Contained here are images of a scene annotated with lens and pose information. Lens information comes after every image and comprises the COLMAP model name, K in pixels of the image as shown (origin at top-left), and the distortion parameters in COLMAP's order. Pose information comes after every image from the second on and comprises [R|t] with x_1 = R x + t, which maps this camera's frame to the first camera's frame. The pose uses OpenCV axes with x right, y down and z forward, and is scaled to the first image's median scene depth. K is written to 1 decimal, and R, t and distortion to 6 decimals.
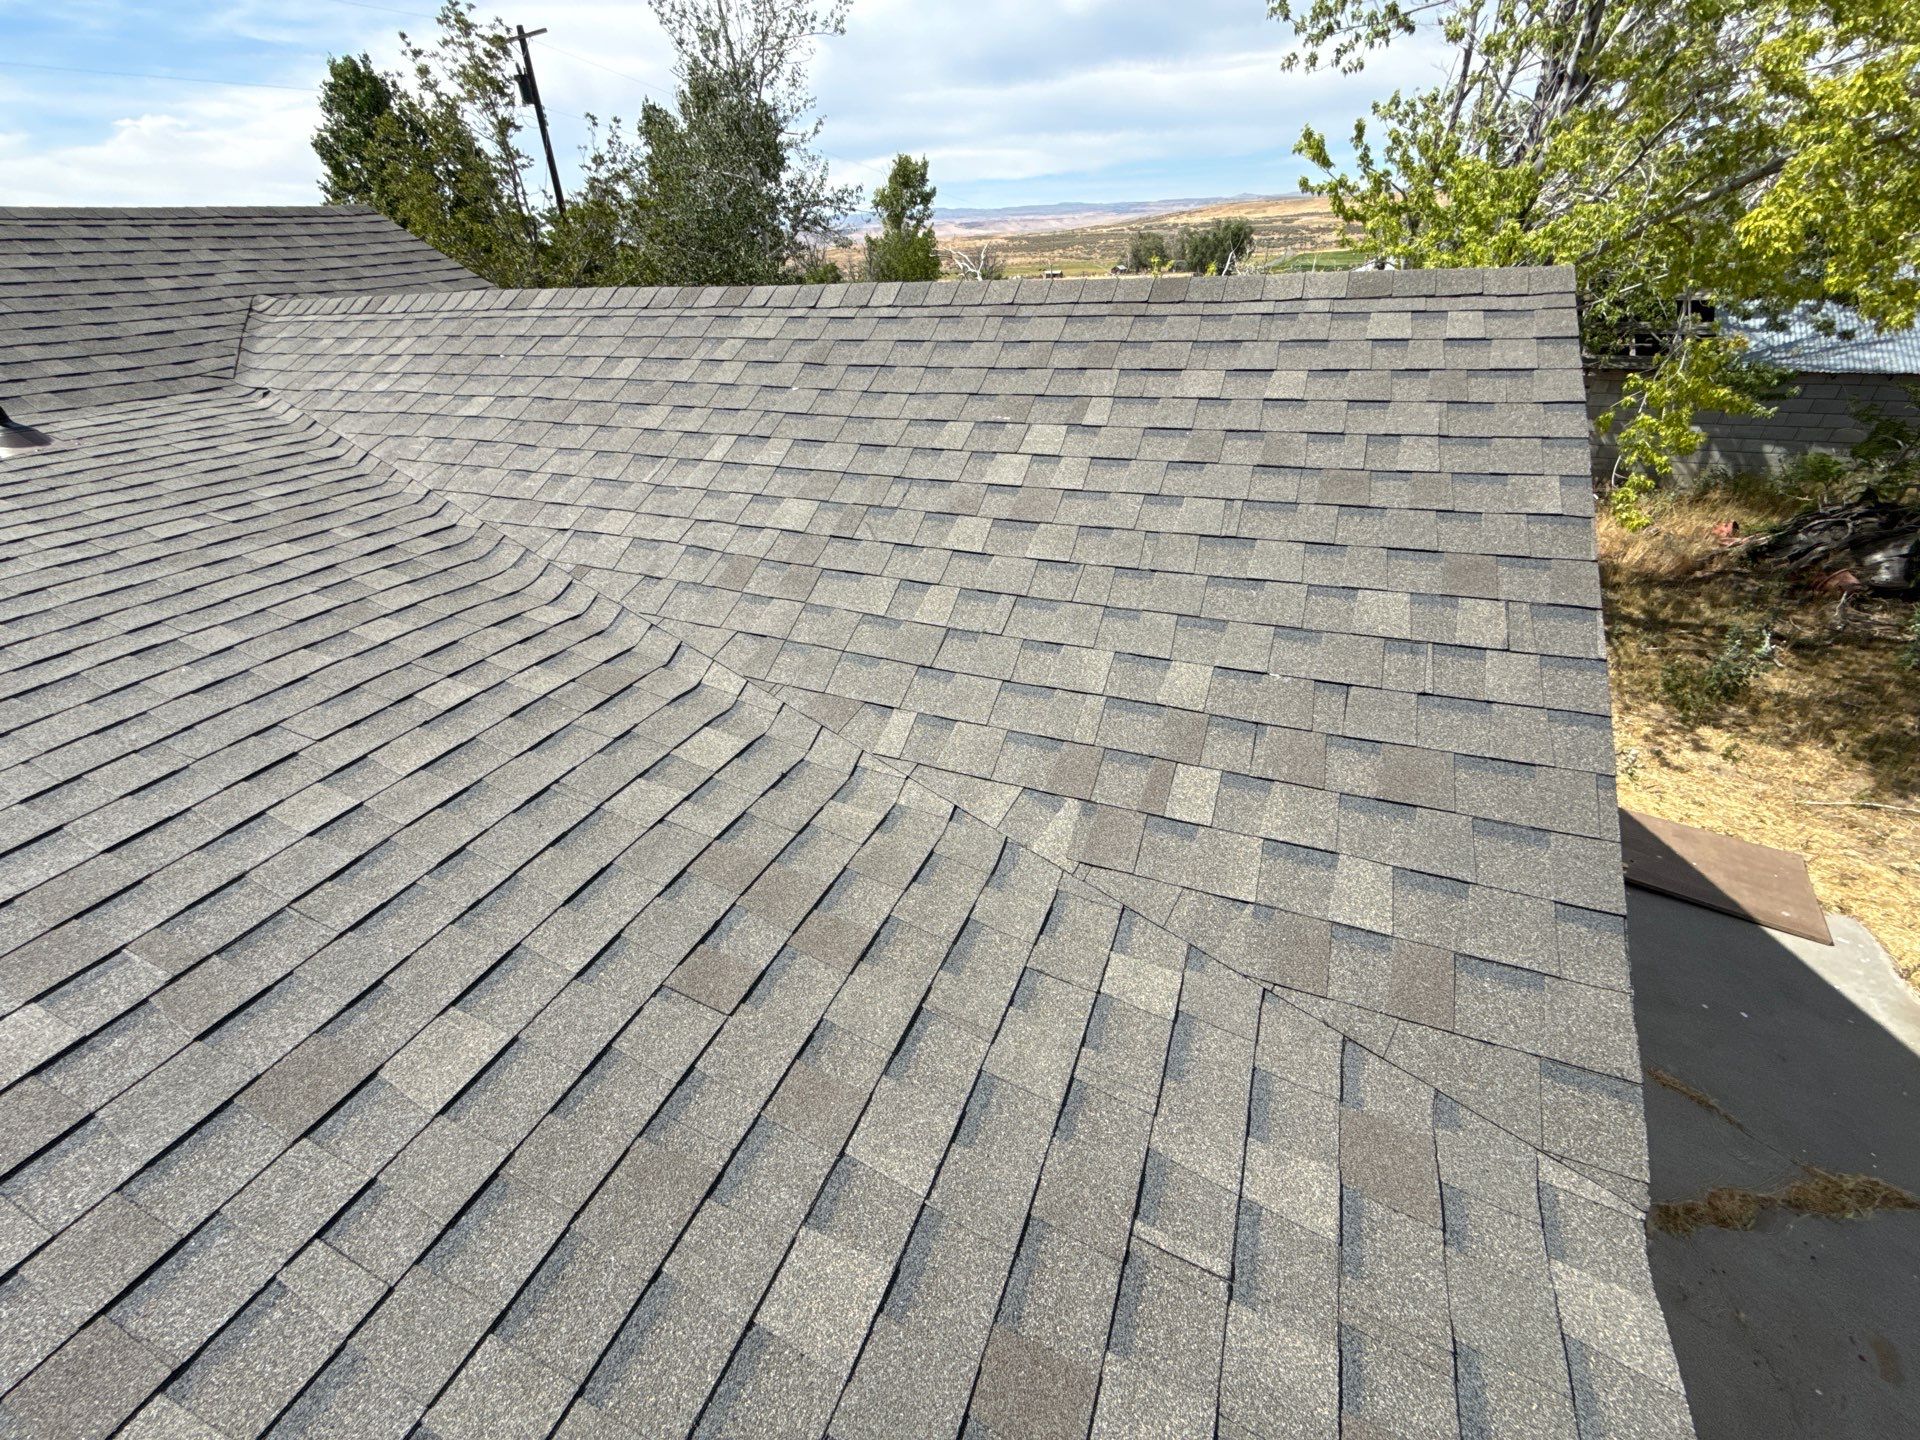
lens RADIAL K [[767.1, 0, 961.9], [0, 767.1, 718.8], [0, 0, 1]] dist [-0.000298, 0.000421]
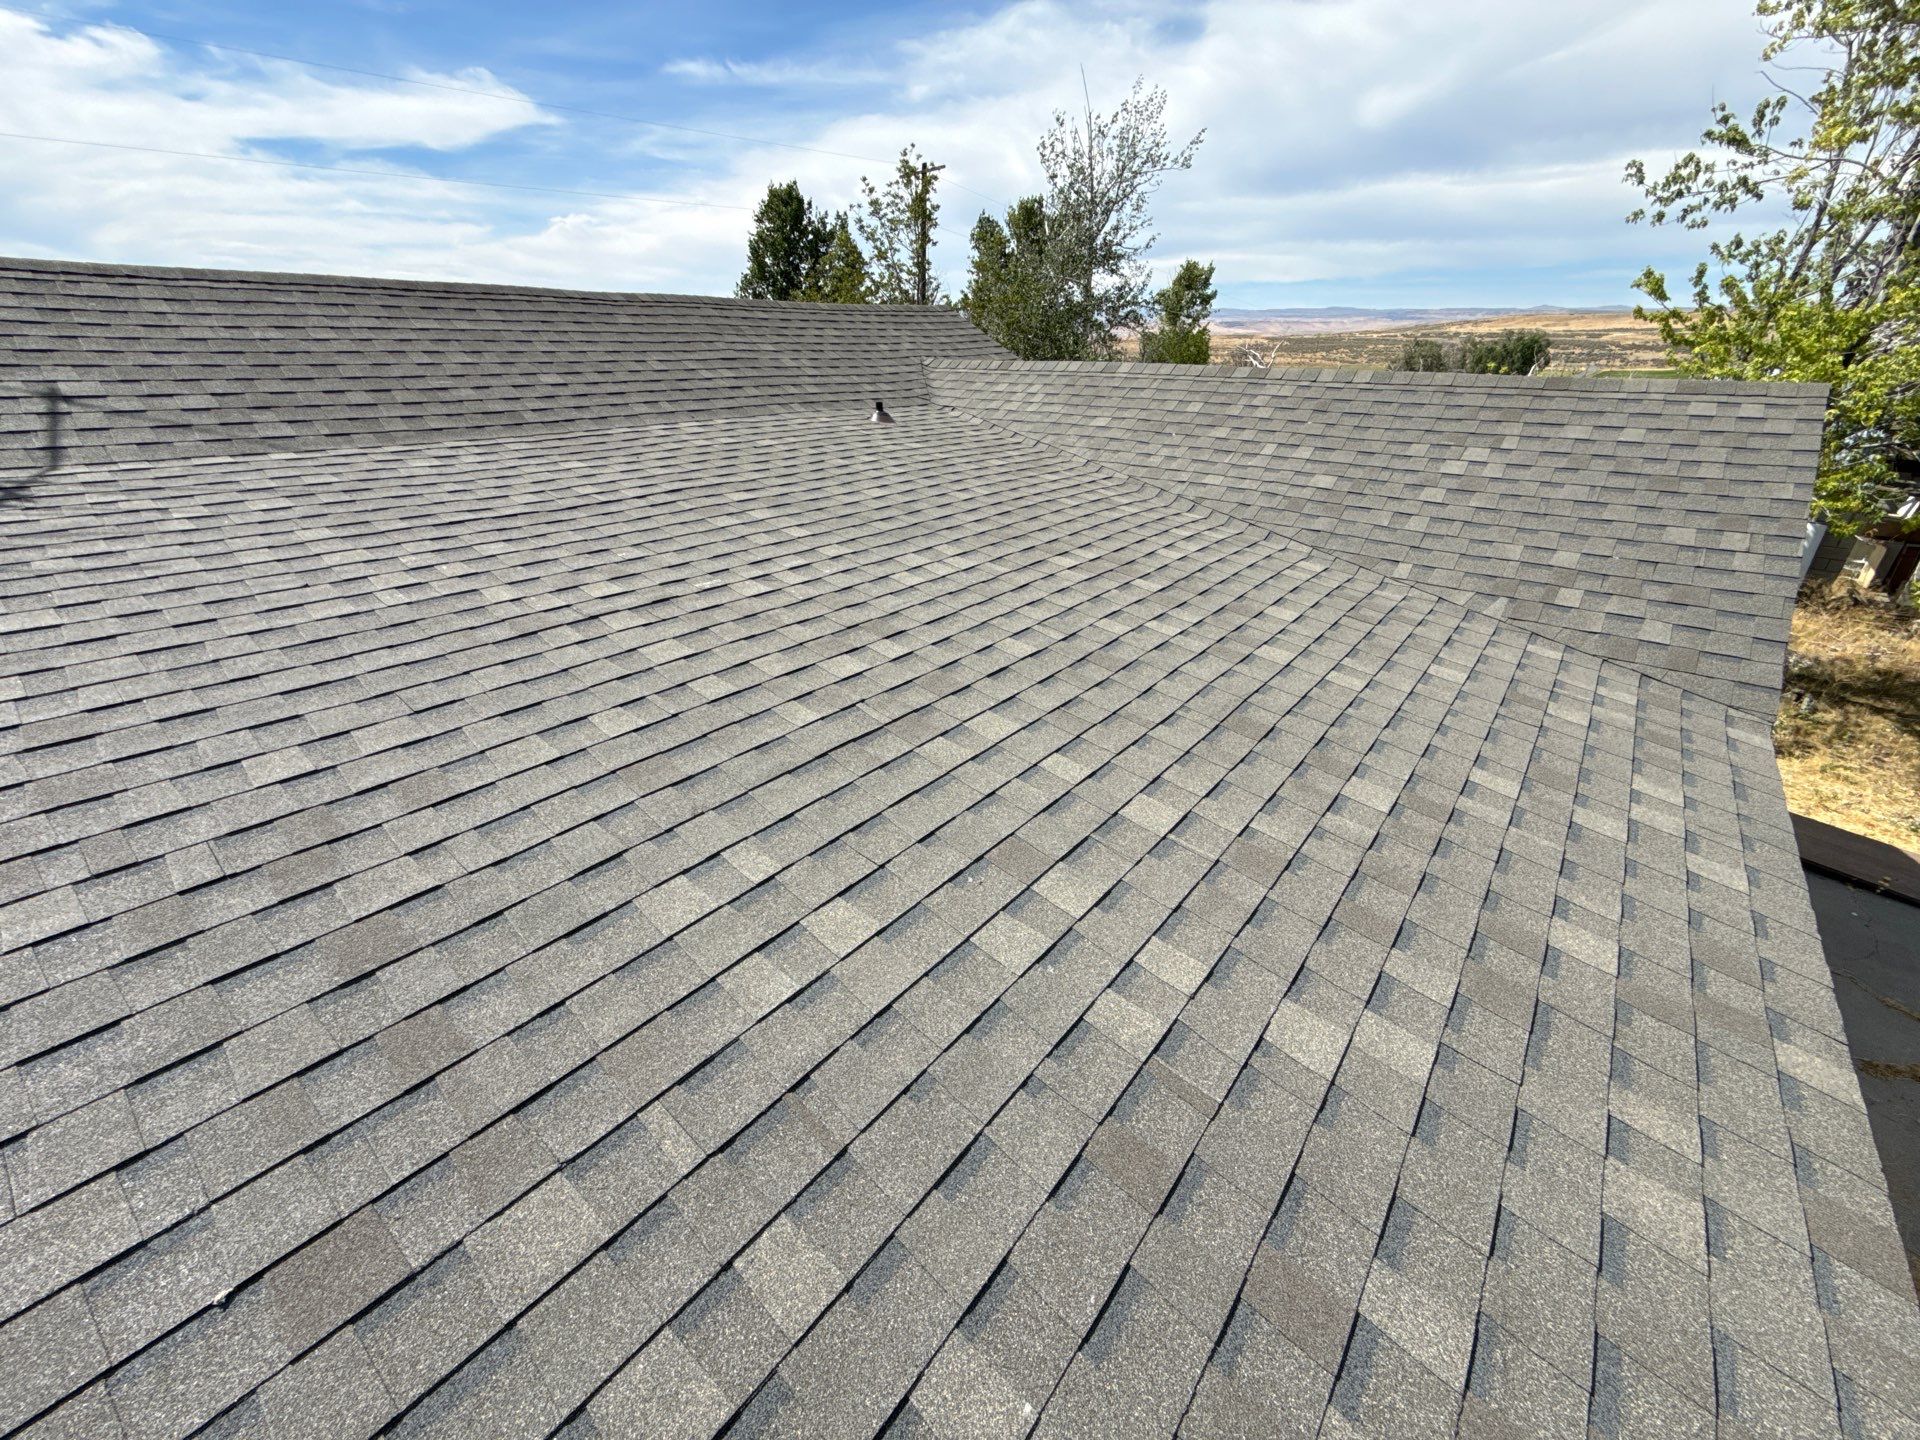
lens RADIAL K [[766.0, 0, 961.8], [0, 766.0, 719.1], [0, 0, 1]] dist [0.000731, -0.000128]
pose [[0.956536, 0.168021, -0.238342, -0.476942], [-0.188692, 0.979777, -0.066573, 0.557600], [0.222337, 0.108653, 0.968897, -0.903416]]
